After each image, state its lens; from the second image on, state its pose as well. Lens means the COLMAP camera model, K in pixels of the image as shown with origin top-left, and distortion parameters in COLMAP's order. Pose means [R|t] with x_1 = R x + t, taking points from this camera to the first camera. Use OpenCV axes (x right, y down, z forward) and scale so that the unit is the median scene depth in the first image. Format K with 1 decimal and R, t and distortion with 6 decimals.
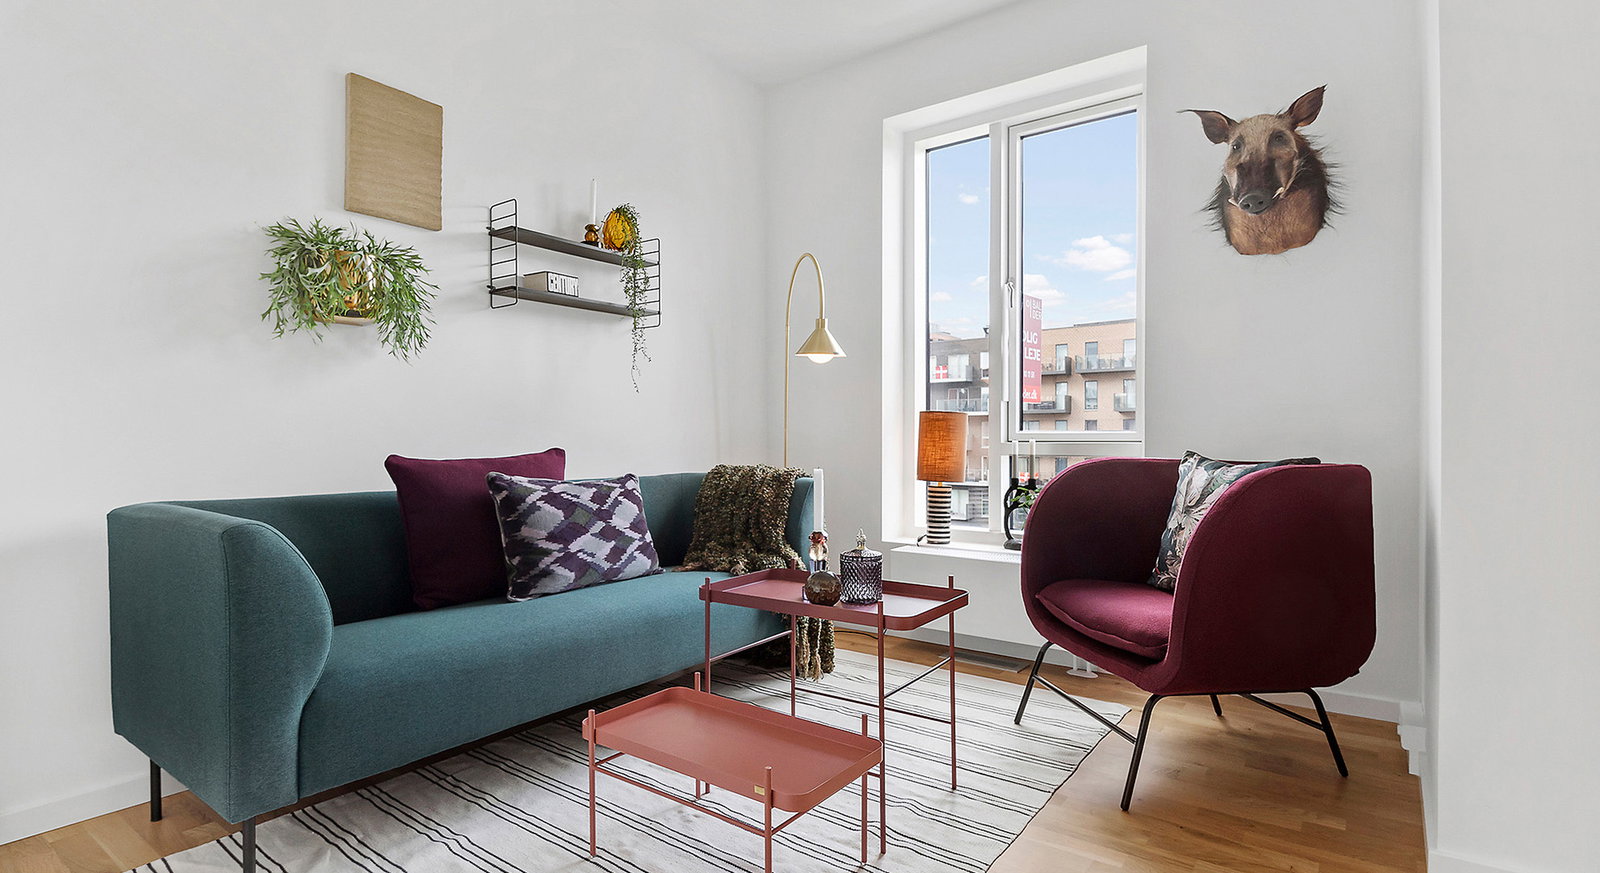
lens RADIAL K [[765.9, 0, 798.1], [0, 765.9, 436.5], [0, 0, 1]] dist [0.004775, -0.000293]
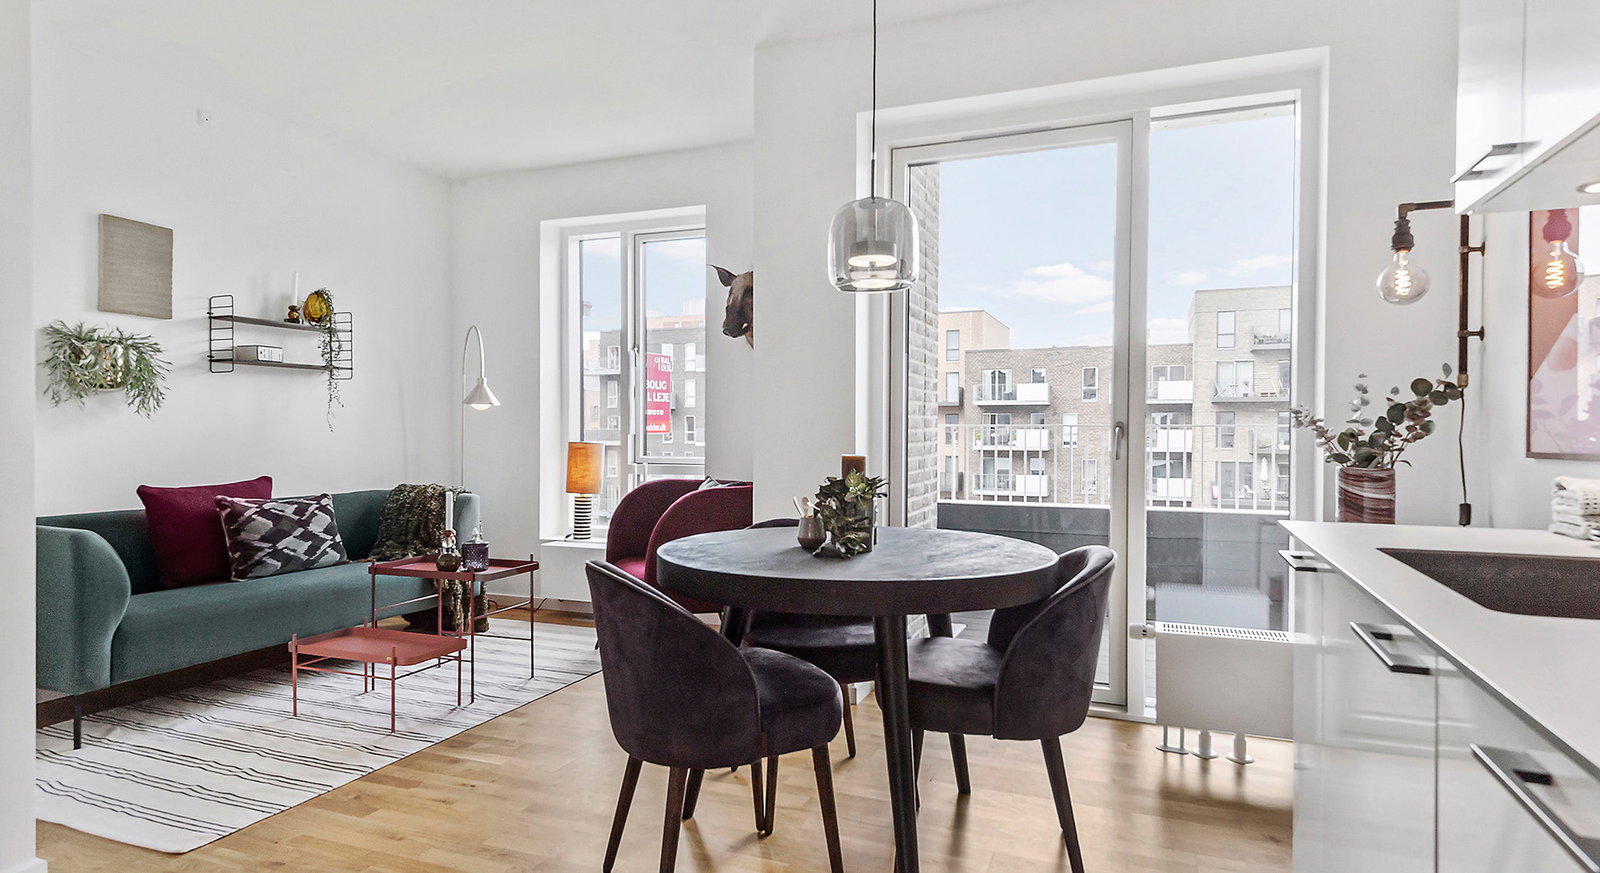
lens RADIAL K [[874.1, 0, 808.9], [0, 874.1, 437.8], [0, 0, 1]] dist [0.001706, -0.003829]
pose [[0.963286, 0.004084, 0.268445, 0.218082], [-0.006912, 0.999930, 0.009589, -0.079611], [-0.268387, -0.011092, 0.963247, -0.828034]]
